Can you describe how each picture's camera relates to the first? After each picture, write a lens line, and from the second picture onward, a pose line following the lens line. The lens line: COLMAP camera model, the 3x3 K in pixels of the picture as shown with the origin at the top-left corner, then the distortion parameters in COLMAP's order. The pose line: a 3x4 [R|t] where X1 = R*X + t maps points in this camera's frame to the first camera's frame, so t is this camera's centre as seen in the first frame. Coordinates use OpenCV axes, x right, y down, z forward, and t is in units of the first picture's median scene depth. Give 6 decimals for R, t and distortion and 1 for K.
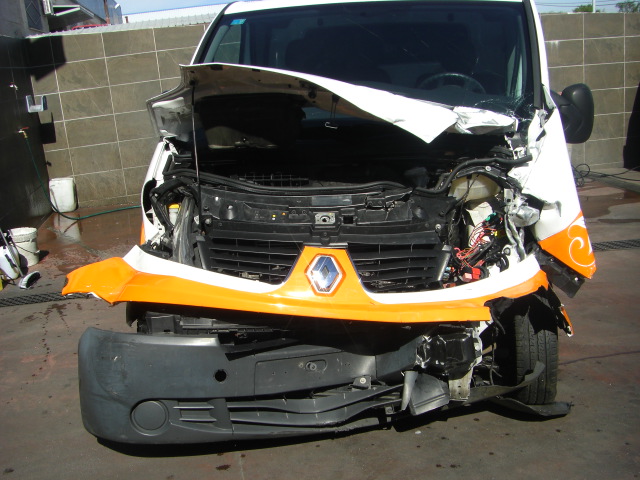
lens RADIAL K [[730.2, 0, 314.2], [0, 730.2, 259.5], [0, 0, 1]] dist [-0.152958, 0.000000]
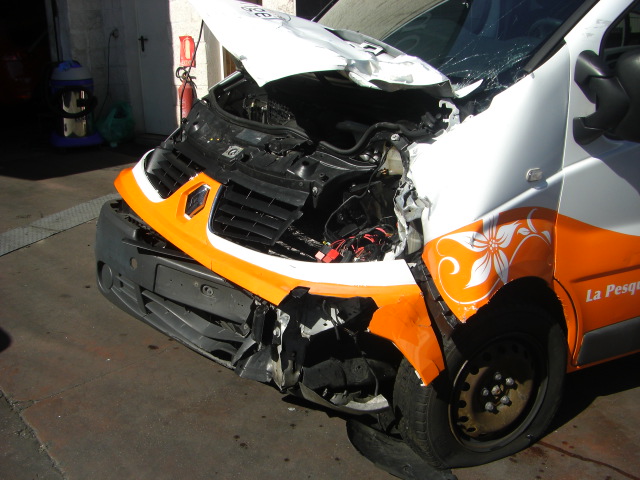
lens RADIAL K [[730.2, 0, 317.1], [0, 730.2, 263.9], [0, 0, 1]] dist [-0.152958, 0.000000]
pose [[0.598385, 0.327863, -0.731055, 0.799958], [-0.248534, 0.943388, 0.219659, -0.146804], [0.761687, 0.050251, 0.645994, 0.434632]]
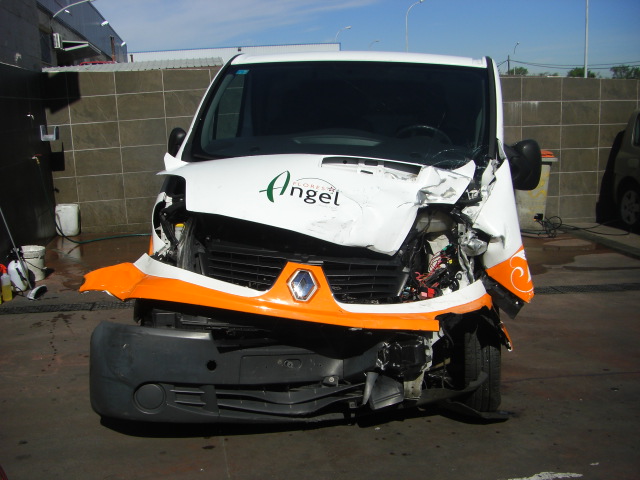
lens RADIAL K [[730.2, 0, 321.1], [0, 730.2, 259.3], [0, 0, 1]] dist [-0.152958, 0.000000]
pose [[0.998422, 0.051833, 0.021615, 0.014296], [-0.050342, 0.996639, -0.064624, 0.049171], [-0.024892, 0.063434, 0.997676, -0.185677]]
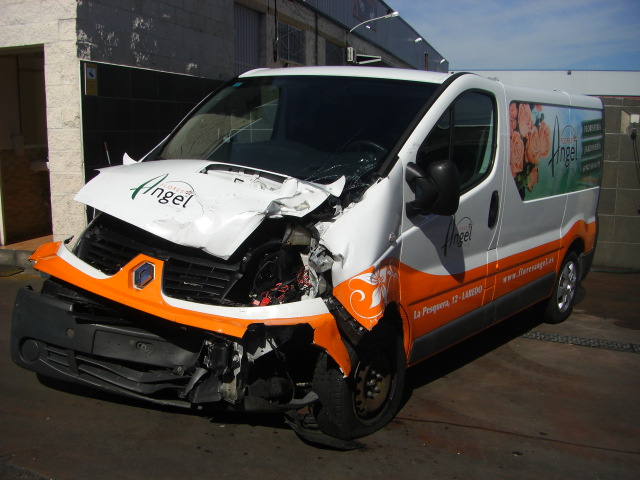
lens RADIAL K [[730.2, 0, 317.0], [0, 730.2, 249.6], [0, 0, 1]] dist [-0.152958, 0.000000]
pose [[0.895674, 0.167591, -0.411925, 0.759465], [-0.203326, 0.978115, -0.044160, -0.029226], [0.395509, 0.123308, 0.910147, -0.076146]]
